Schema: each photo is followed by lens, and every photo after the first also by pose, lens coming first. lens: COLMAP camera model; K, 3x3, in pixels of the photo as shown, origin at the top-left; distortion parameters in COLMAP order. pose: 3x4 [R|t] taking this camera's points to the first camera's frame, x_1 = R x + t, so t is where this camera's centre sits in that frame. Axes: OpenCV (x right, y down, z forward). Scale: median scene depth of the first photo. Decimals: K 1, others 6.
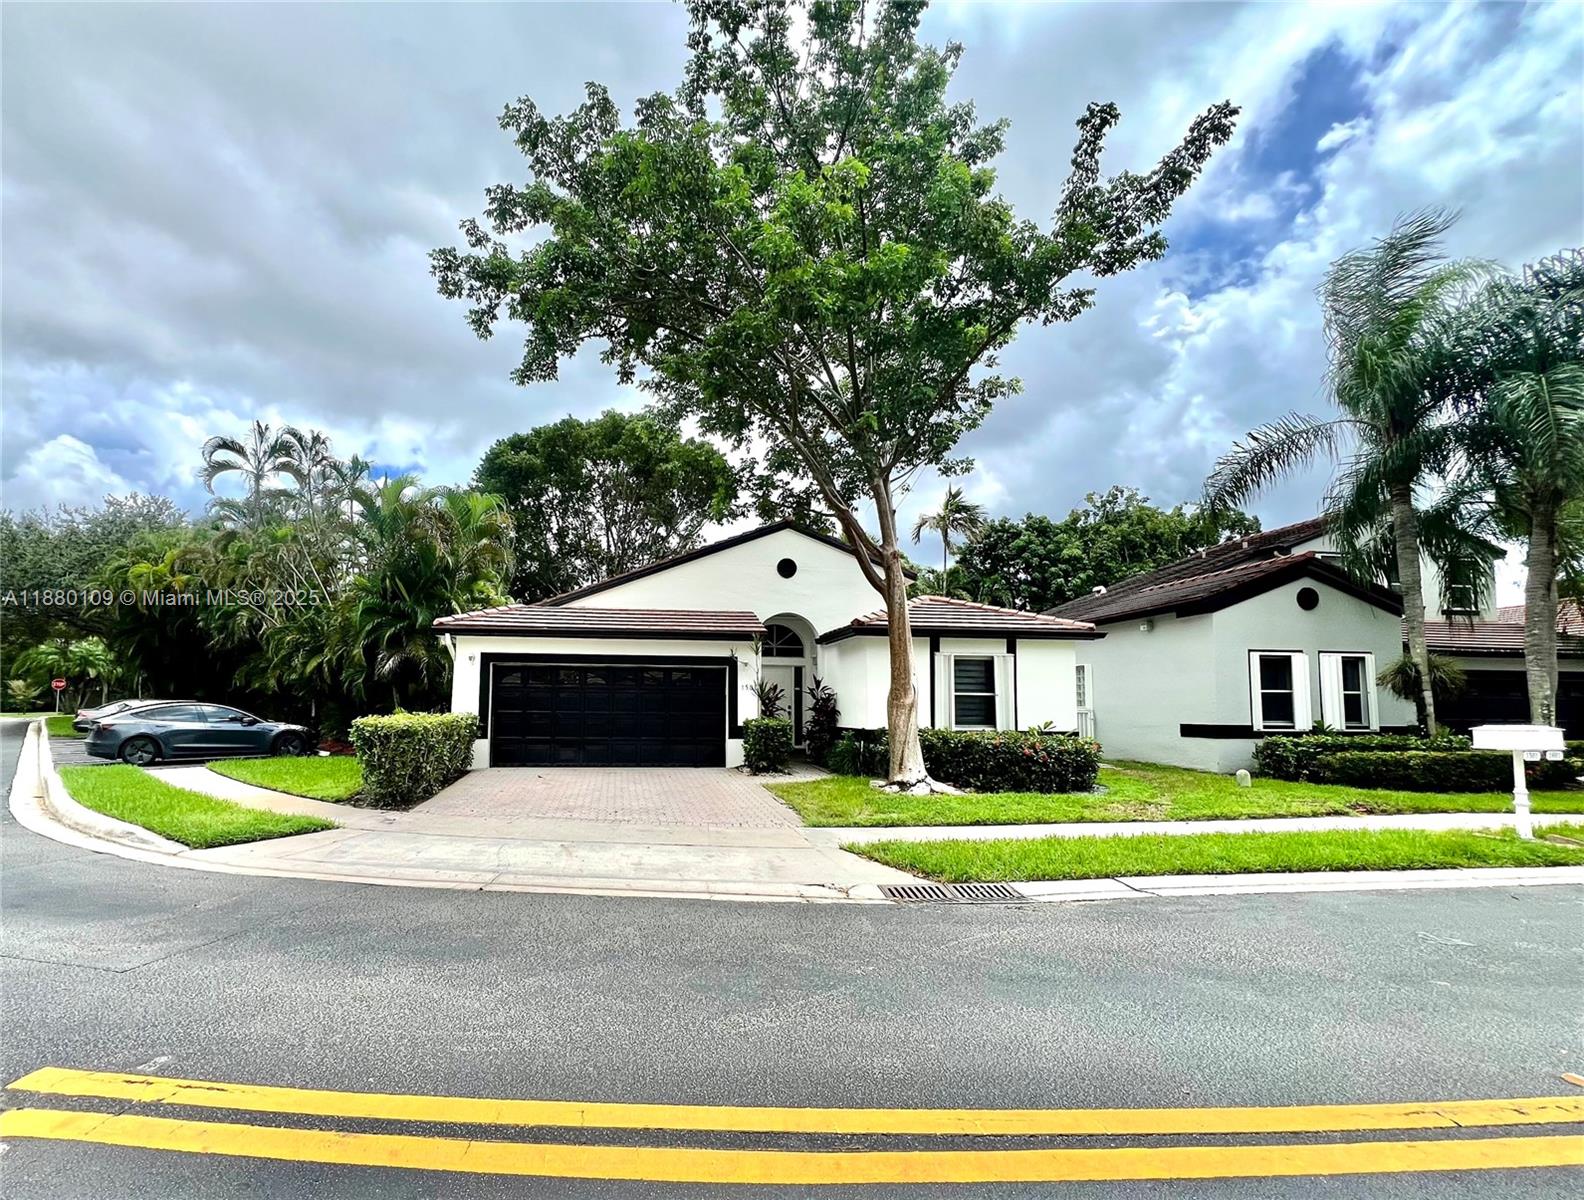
lens RADIAL K [[791.5, 0, 779.3], [0, 791.5, 604.4], [0, 0, 1]] dist [0.019433, 0.002134]
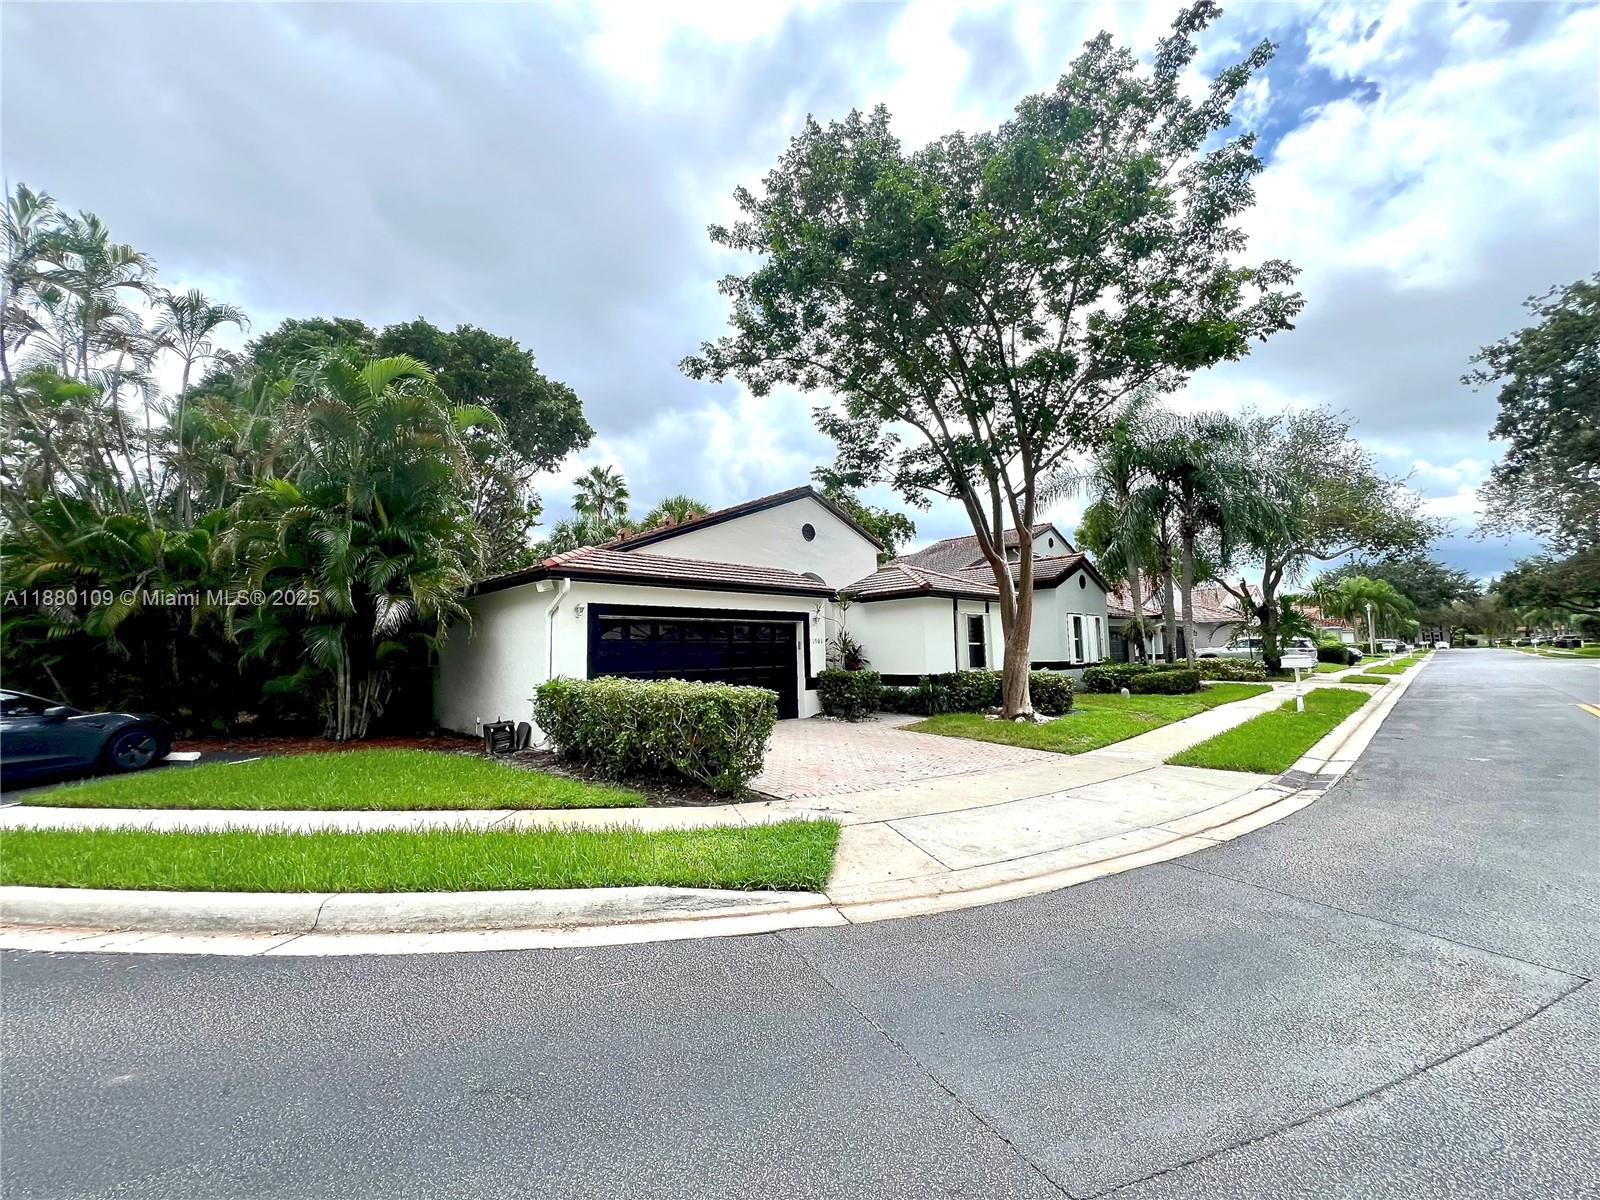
lens RADIAL K [[640.1, 0, 803.5], [0, 640.1, 594.4], [0, 0, 1]] dist [0.020716, 0.000106]
pose [[0.776020, 0.032905, 0.629849, -0.597750], [-0.053245, 0.998491, 0.013438, 0.031096], [-0.628457, -0.043965, 0.776601, 0.342725]]
